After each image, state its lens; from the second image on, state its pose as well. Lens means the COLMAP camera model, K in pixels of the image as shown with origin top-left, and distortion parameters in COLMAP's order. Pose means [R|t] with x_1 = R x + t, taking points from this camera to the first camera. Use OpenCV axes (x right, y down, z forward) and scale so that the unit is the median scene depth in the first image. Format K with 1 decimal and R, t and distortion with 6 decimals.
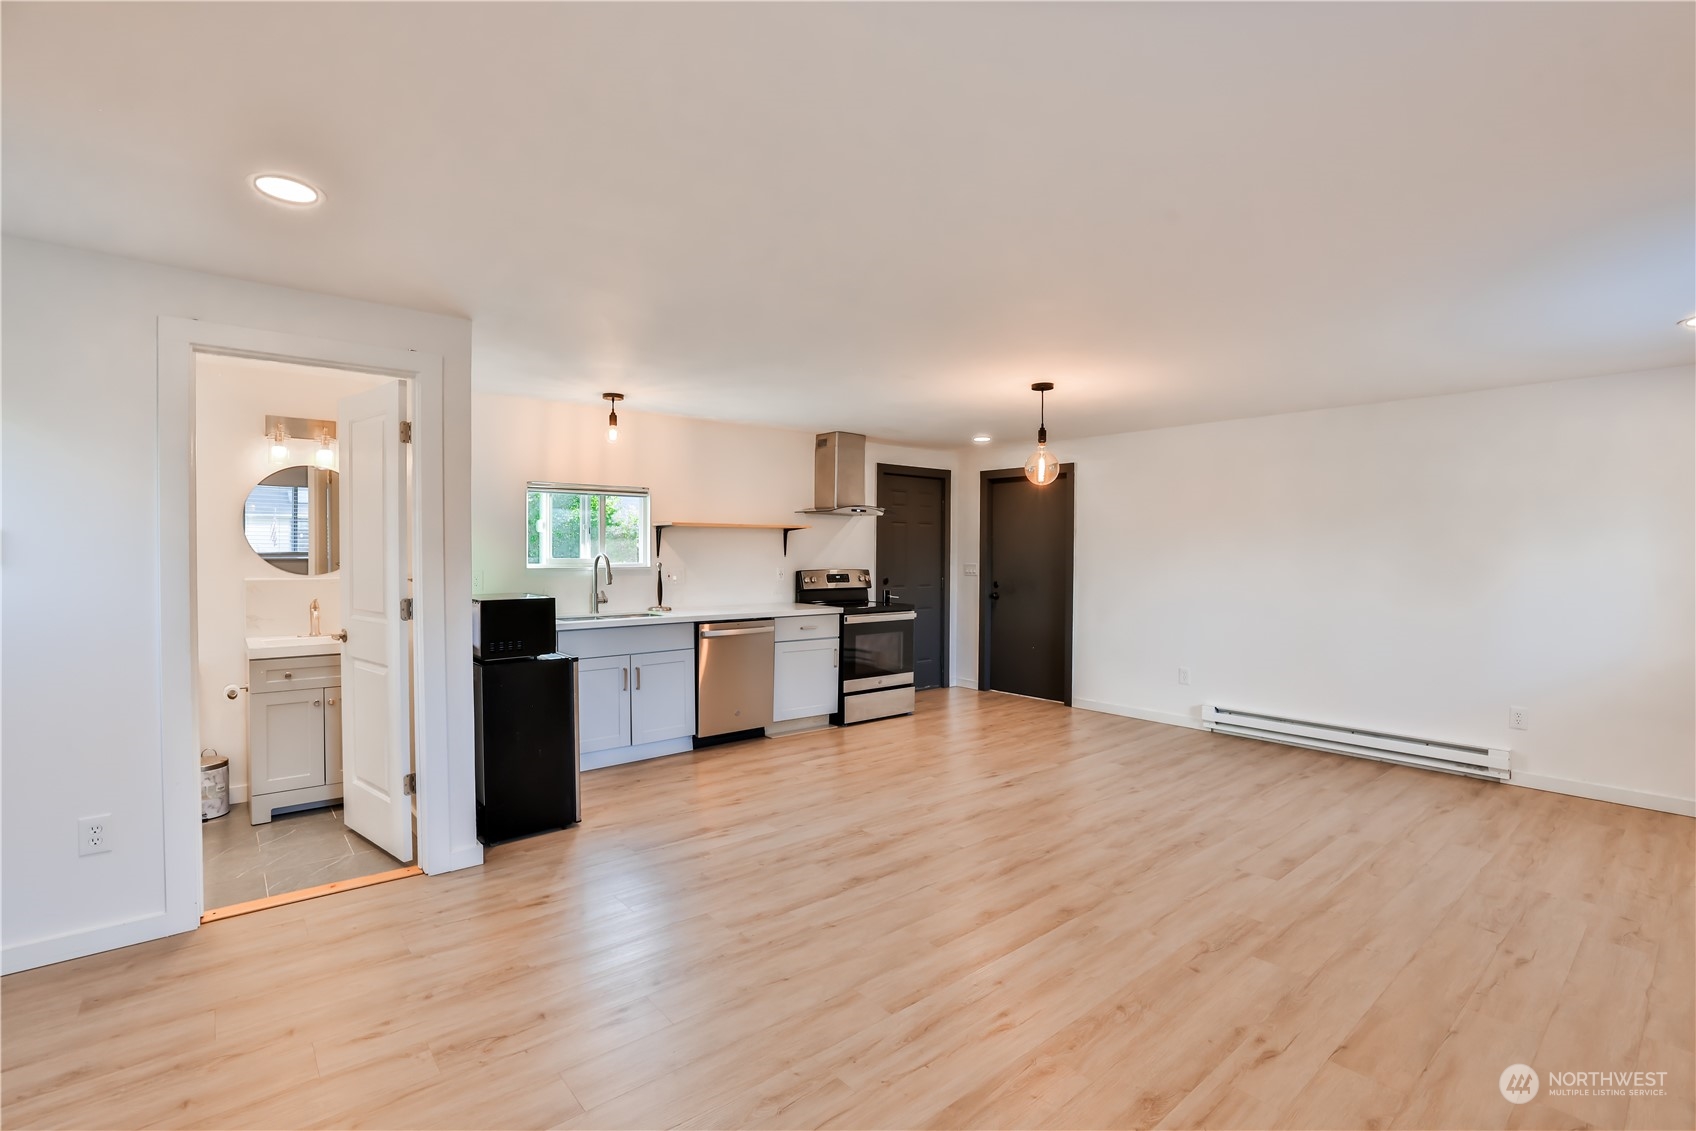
lens RADIAL K [[770.7, 0, 854.8], [0, 770.7, 560.8], [0, 0, 1]] dist [-0.048137, 0.017188]
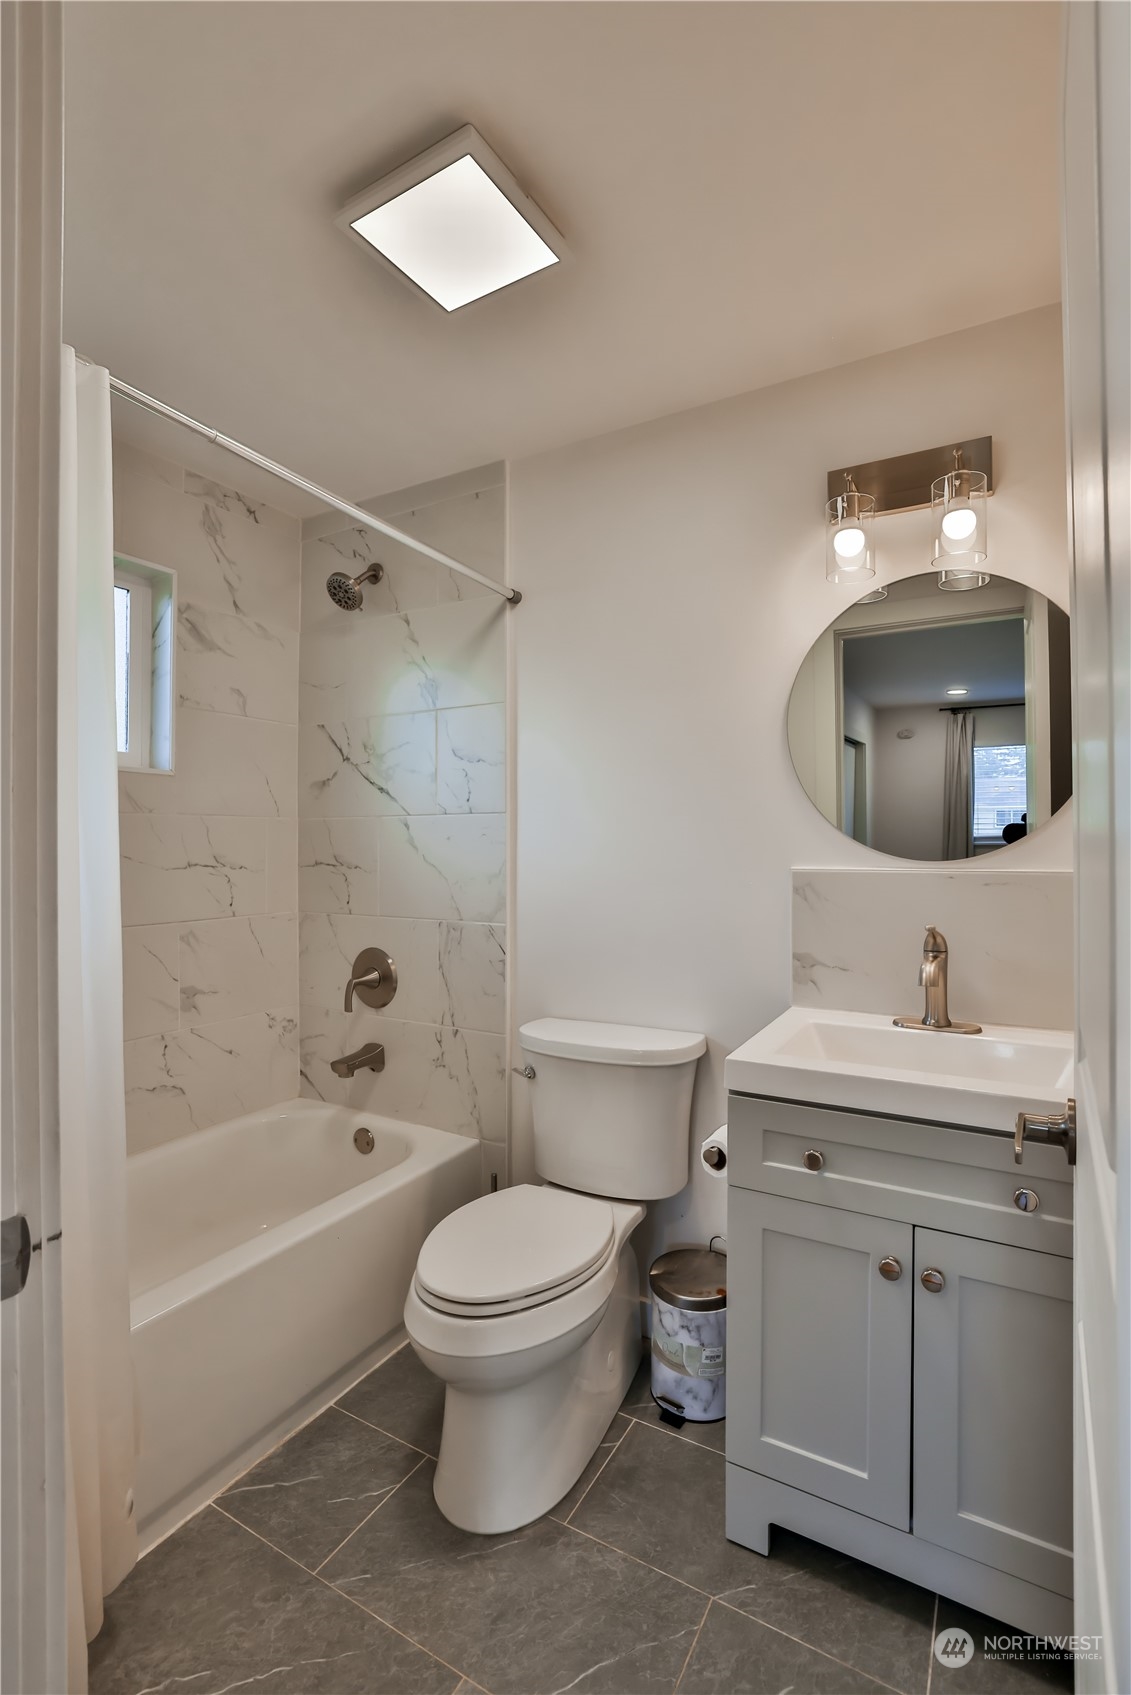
lens RADIAL K [[792.2, 0, 565.5], [0, 792.2, 847.5], [0, 0, 1]] dist [-0.048002, 0.019054]
pose [[0.334198, 0.001412, -0.942502, -0.308185], [-0.004974, 0.999988, -0.000265, 0.010813], [0.942490, 0.004776, 0.334201, 0.517565]]
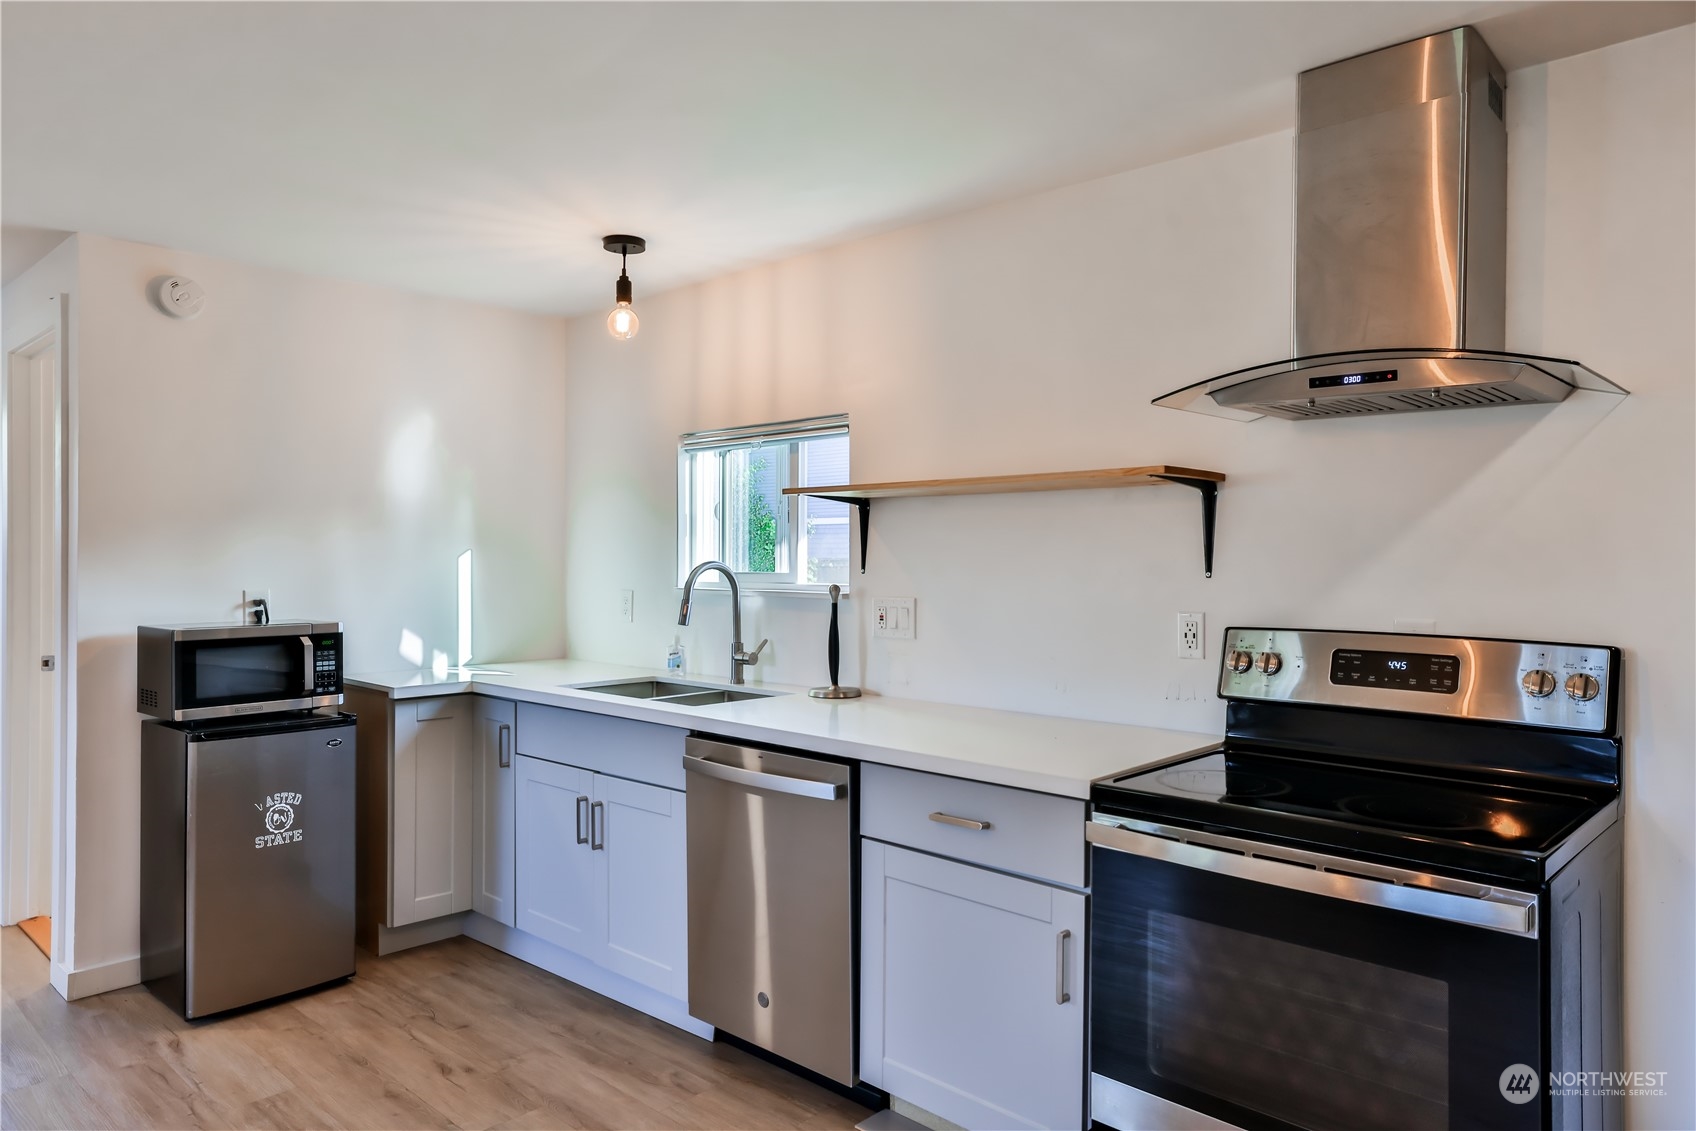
lens RADIAL K [[1113.0, 0, 854.8], [0, 1113.0, 562.4], [0, 0, 1]] dist [0.000889, 0.001023]
pose [[0.113850, 0.002559, -0.993495, 0.356081], [-0.014354, 0.999897, 0.000930, -0.010325], [0.993394, 0.014155, 0.113875, 0.922190]]
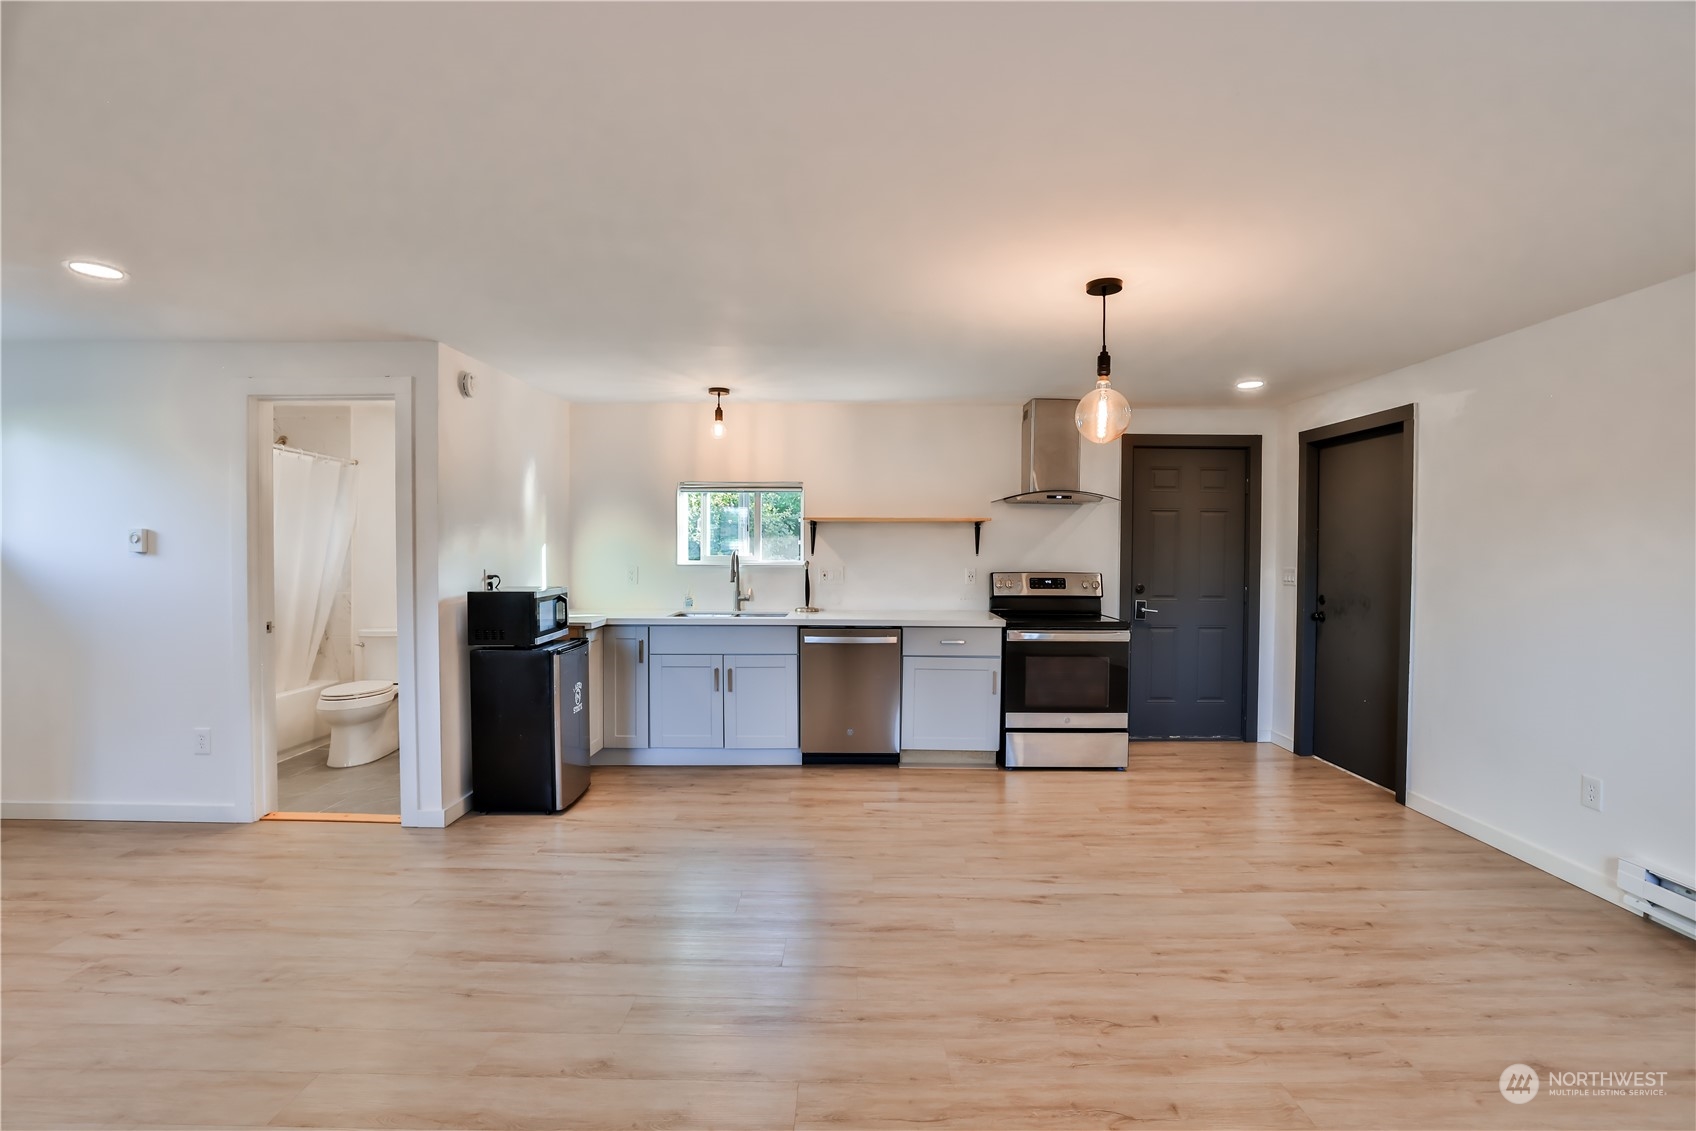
lens RADIAL K [[770.7, 0, 854.8], [0, 770.7, 560.8], [0, 0, 1]] dist [-0.048137, 0.017188]
pose [[0.761227, 0.009843, -0.648411, 0.396694], [-0.009796, 0.999945, 0.003679, -0.001770], [0.648412, 0.003552, 0.761282, 0.311167]]
